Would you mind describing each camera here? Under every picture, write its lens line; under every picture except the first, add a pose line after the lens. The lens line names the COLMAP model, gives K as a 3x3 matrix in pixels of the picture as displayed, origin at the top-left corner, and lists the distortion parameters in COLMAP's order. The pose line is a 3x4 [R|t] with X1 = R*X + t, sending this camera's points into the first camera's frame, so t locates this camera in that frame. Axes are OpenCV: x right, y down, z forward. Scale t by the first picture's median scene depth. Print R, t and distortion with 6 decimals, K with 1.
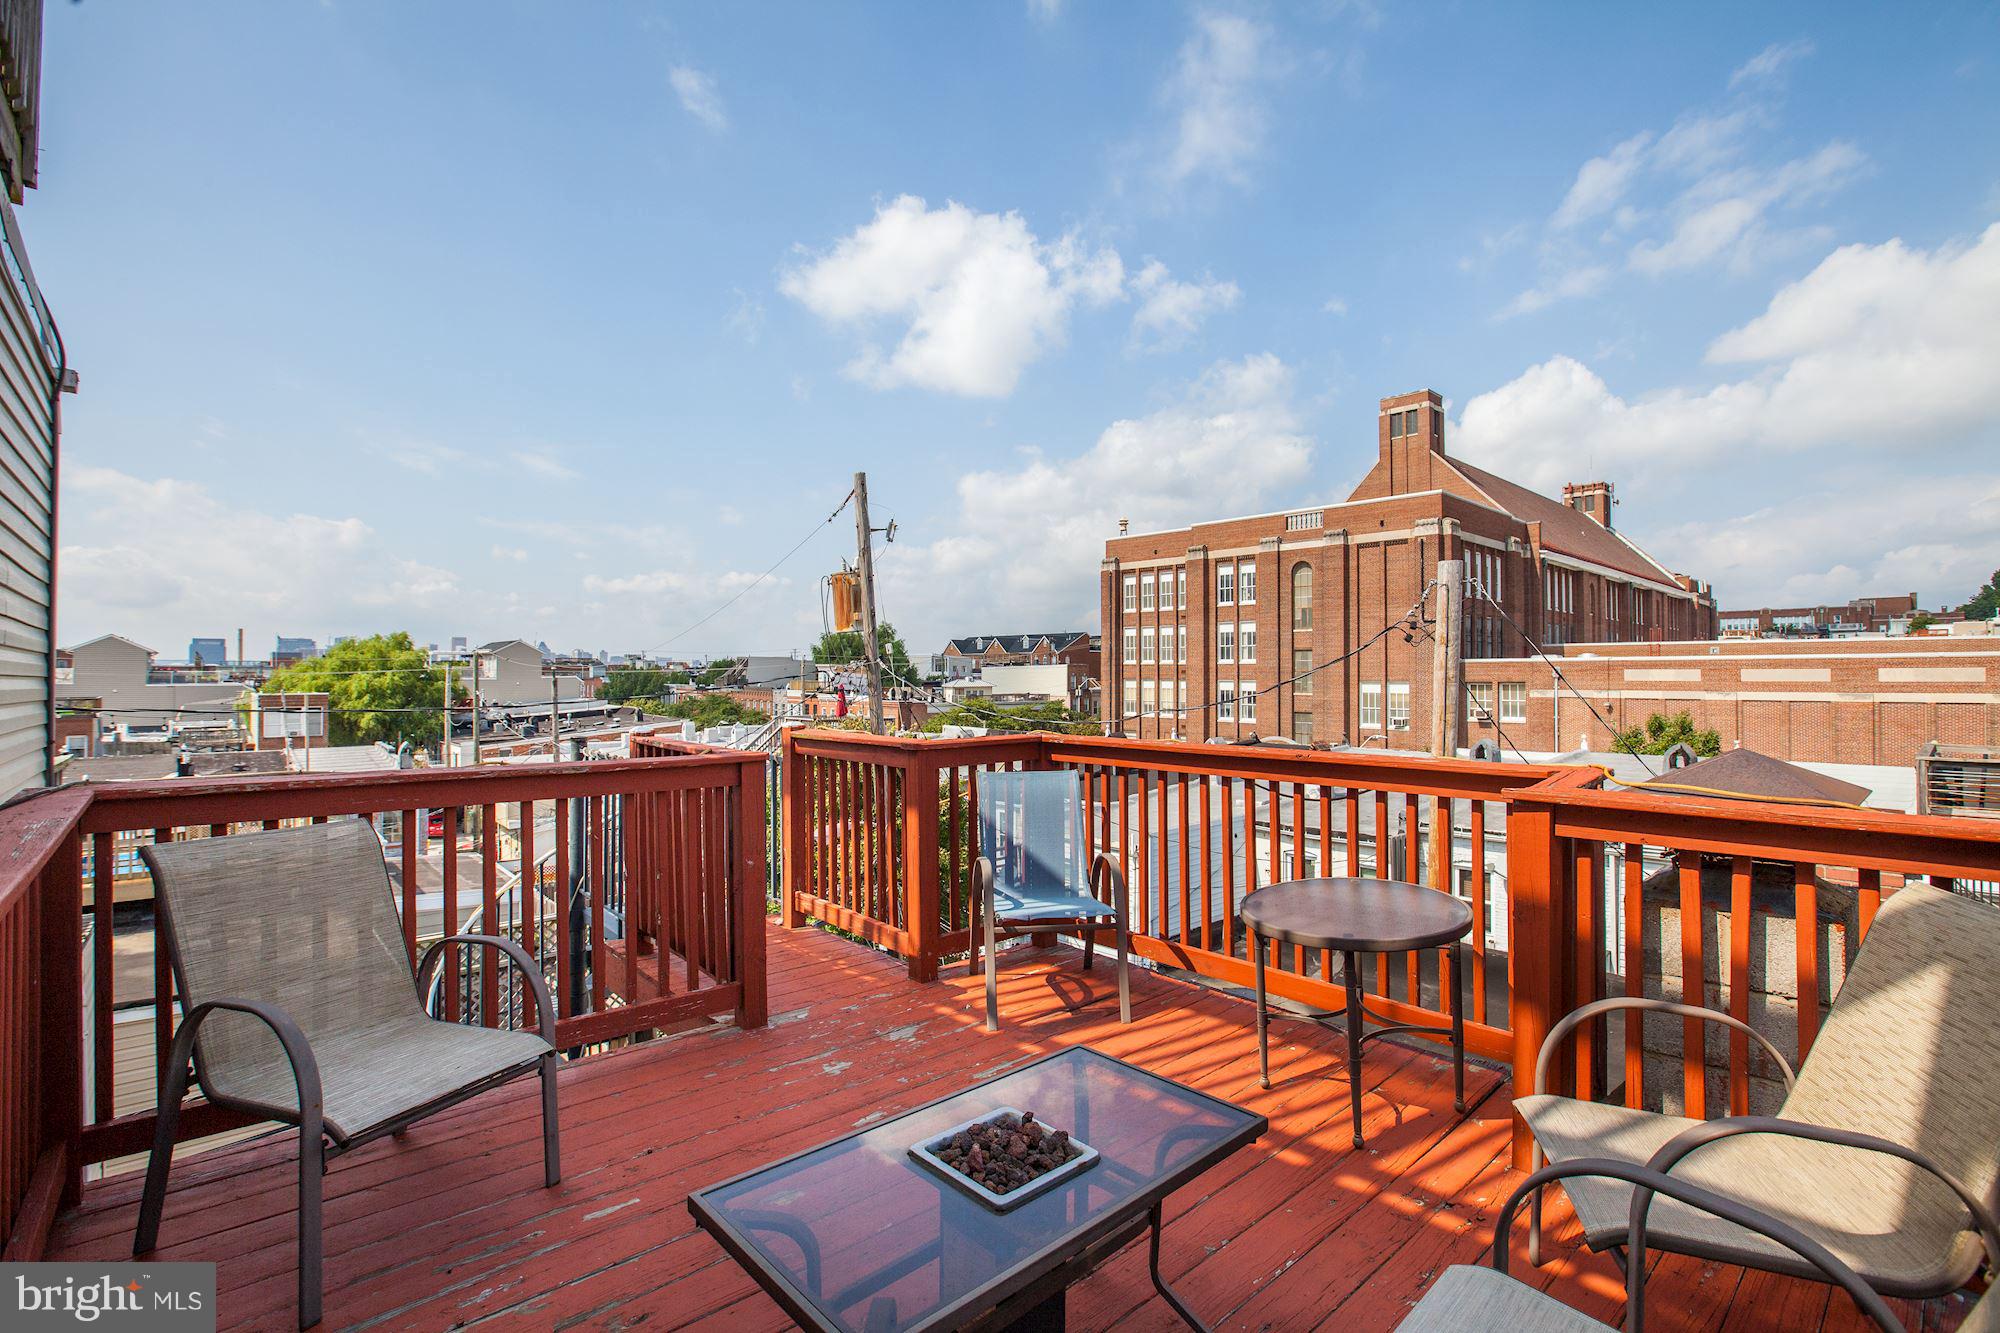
lens RADIAL K [[912.8, 0, 992.4], [0, 912.8, 677.4], [0, 0, 1]] dist [-0.002570, 0.000656]
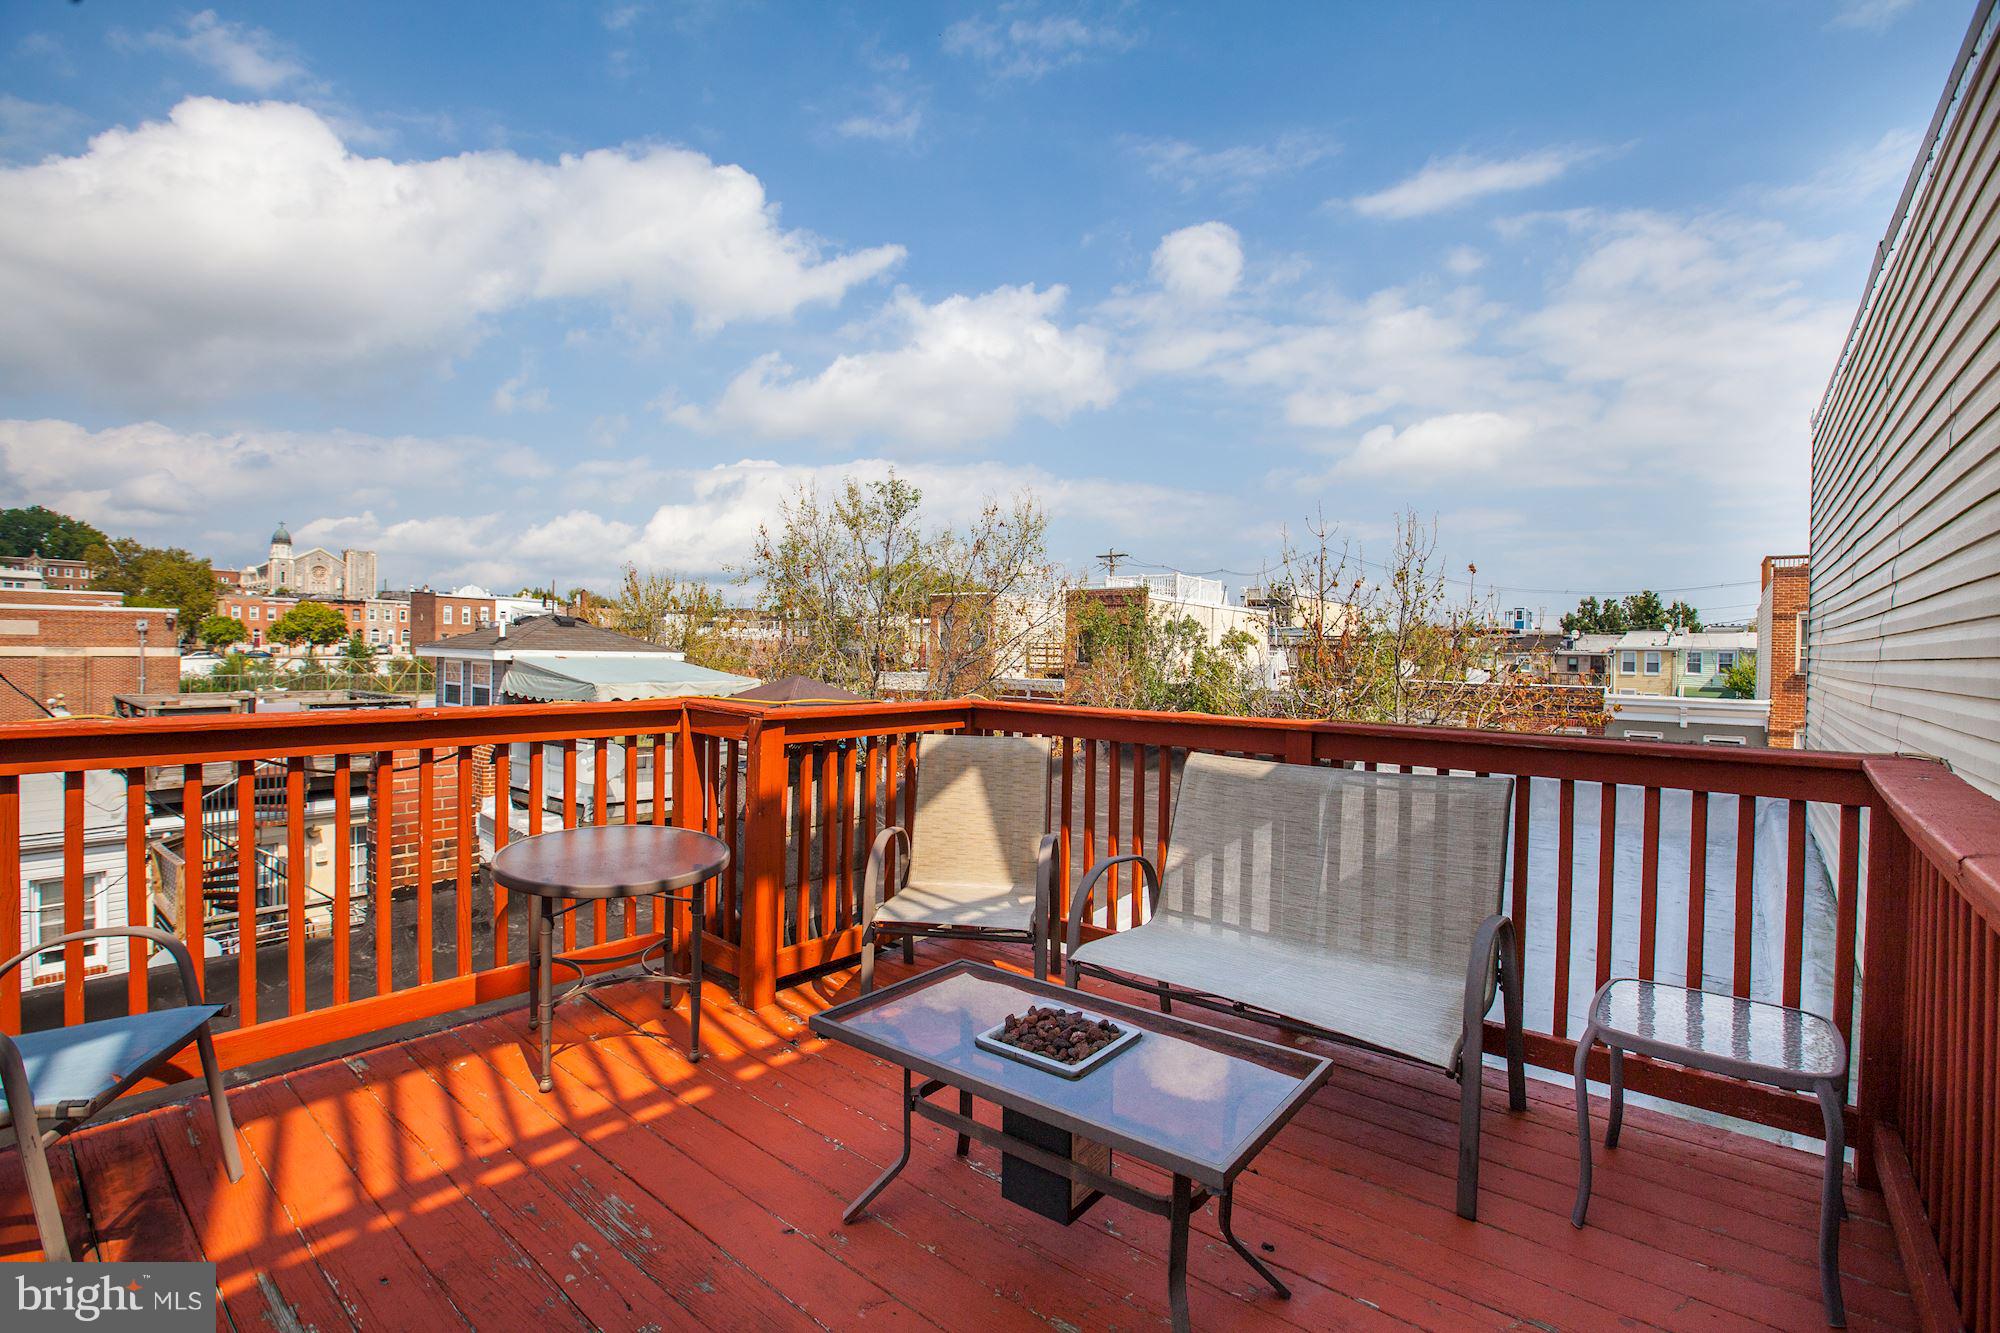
lens RADIAL K [[912.8, 0, 992.3], [0, 912.8, 660.4], [0, 0, 1]] dist [-0.002570, 0.000656]
pose [[-0.132651, -0.017034, 0.991016, -0.655694], [-0.014156, 0.999783, 0.015290, 0.017149], [-0.991062, -0.012000, -0.132864, 0.739646]]
